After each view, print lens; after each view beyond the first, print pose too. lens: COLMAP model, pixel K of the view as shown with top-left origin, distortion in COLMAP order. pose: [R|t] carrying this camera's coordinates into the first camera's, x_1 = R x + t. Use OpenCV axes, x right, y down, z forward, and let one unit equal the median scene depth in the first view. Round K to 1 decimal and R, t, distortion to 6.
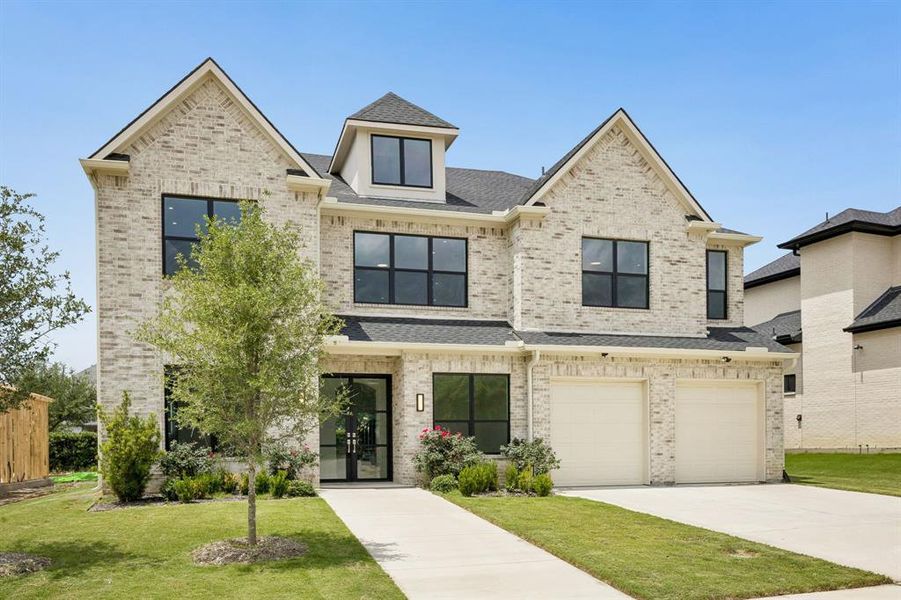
lens RADIAL K [[364.3, 0, 450.5], [0, 364.3, 315.9], [0, 0, 1]] dist [0.000215, -0.000013]
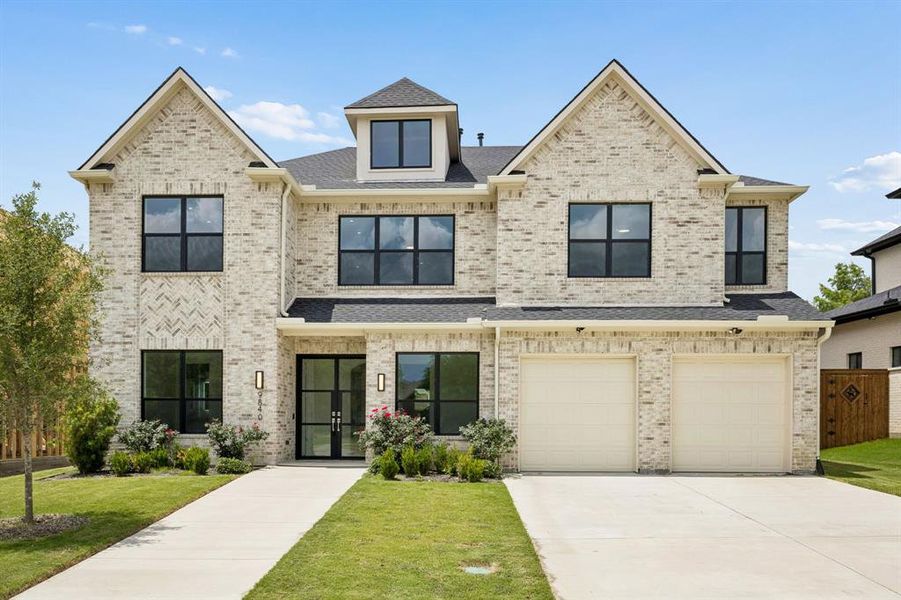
lens RADIAL K [[359.9, 0, 450.9], [0, 359.9, 296.6], [0, 0, 1]] dist [-0.000009, 0.000031]
pose [[0.986741, -0.042207, -0.156717, 0.218109], [0.042785, 0.999084, 0.000313, 0.008664], [0.156560, -0.007014, 0.987644, 0.046474]]
